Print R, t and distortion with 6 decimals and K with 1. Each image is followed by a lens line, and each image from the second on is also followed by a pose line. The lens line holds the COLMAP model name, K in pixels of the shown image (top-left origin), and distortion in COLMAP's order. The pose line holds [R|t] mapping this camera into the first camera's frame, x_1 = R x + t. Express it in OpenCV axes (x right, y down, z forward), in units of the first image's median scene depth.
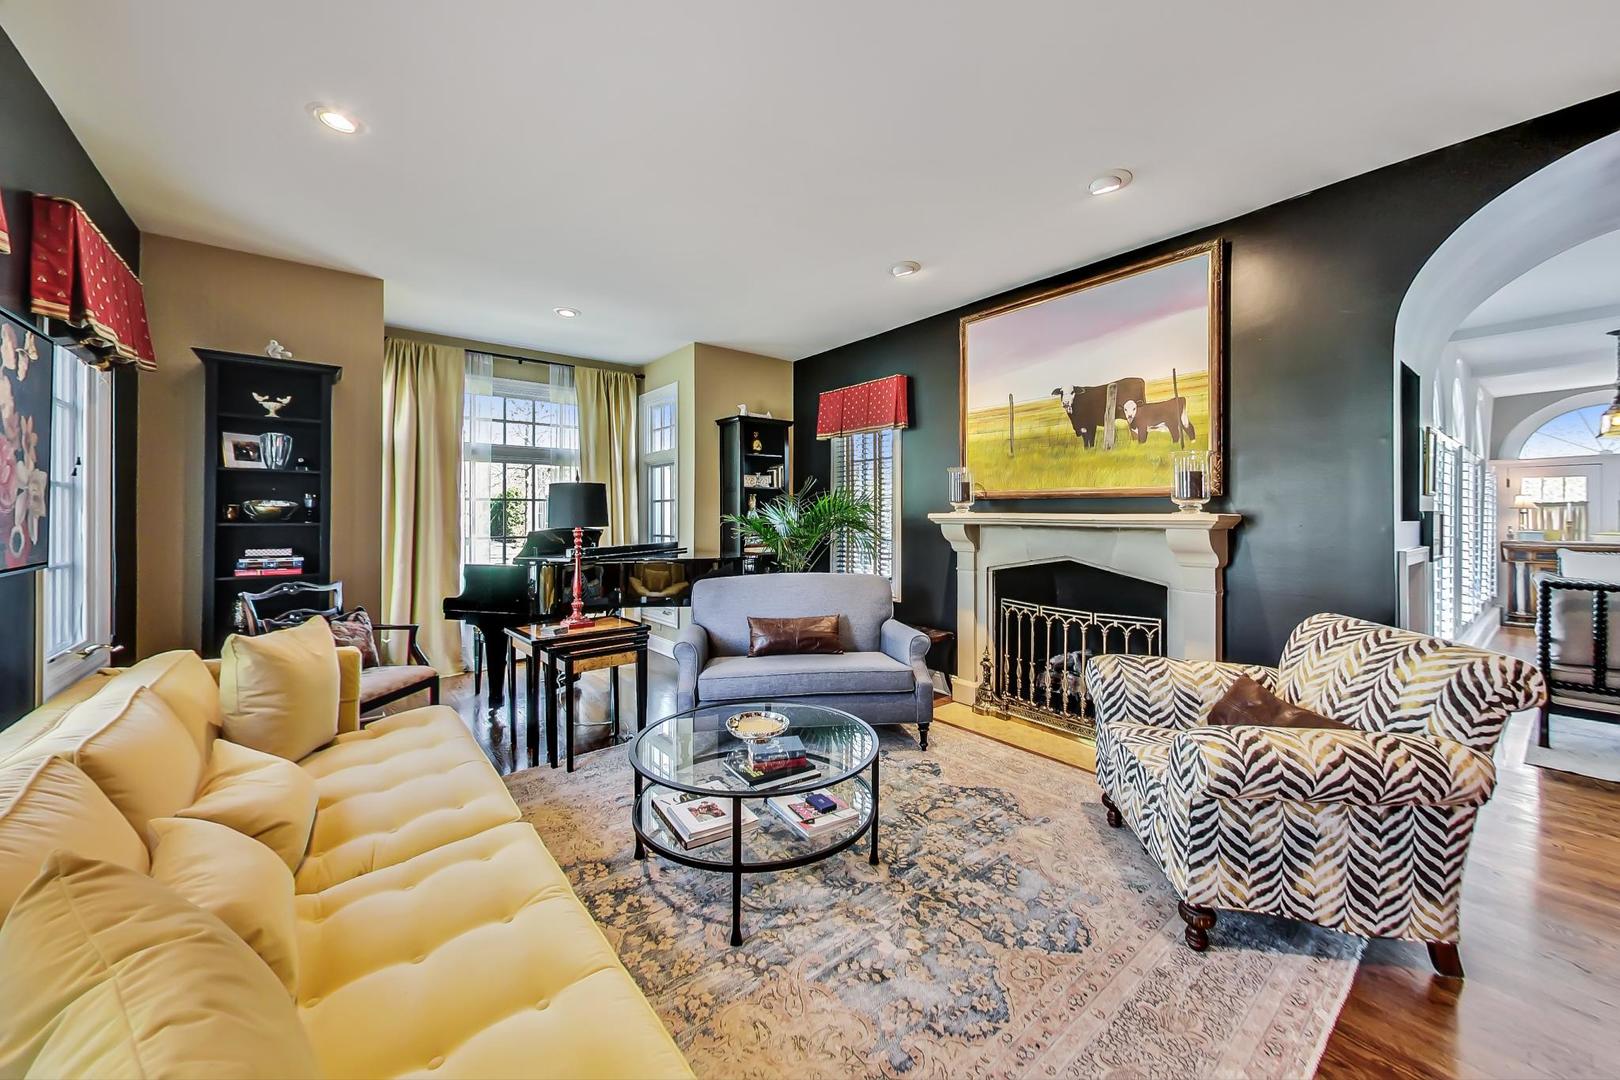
lens RADIAL K [[594.2, 0, 807.4], [0, 594.2, 510.8], [0, 0, 1]] dist [0.002791, 0.000063]
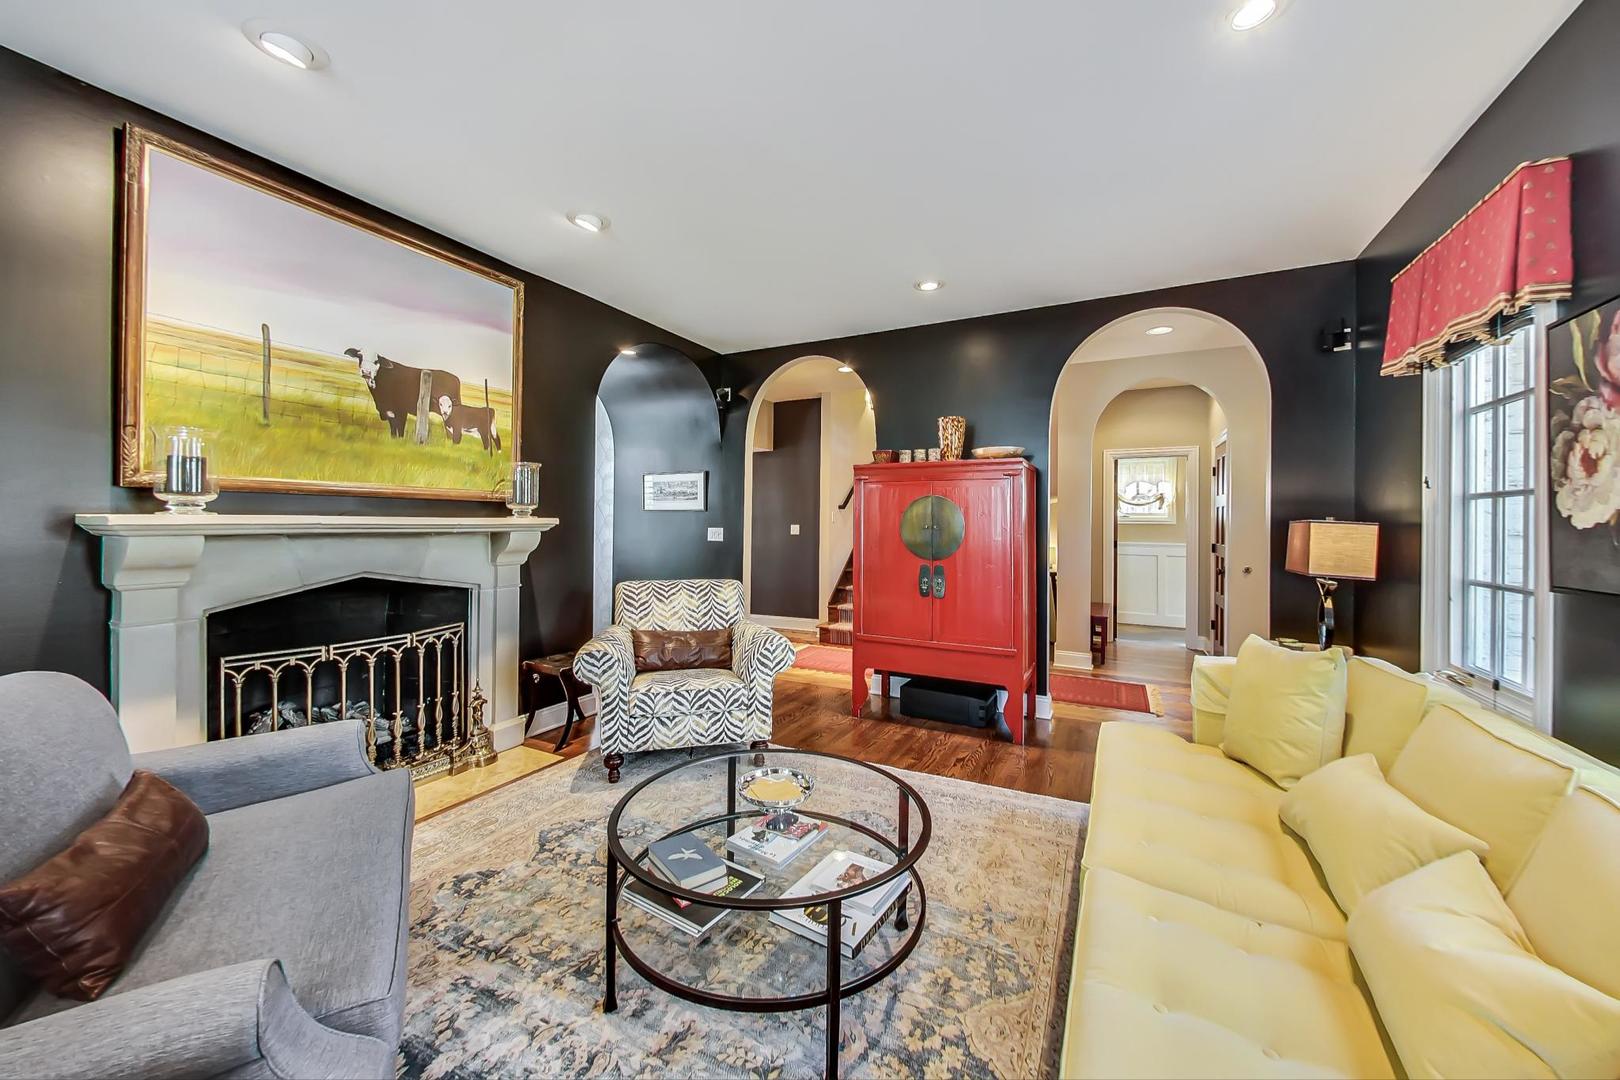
lens RADIAL K [[594.2, 0, 809.2], [0, 594.2, 526.7], [0, 0, 1]] dist [0.002791, 0.000063]
pose [[-0.392940, -0.010818, 0.919501, -0.530139], [-0.010421, 0.999919, 0.007310, 0.006970], [-0.919505, -0.006710, -0.393021, 0.820379]]
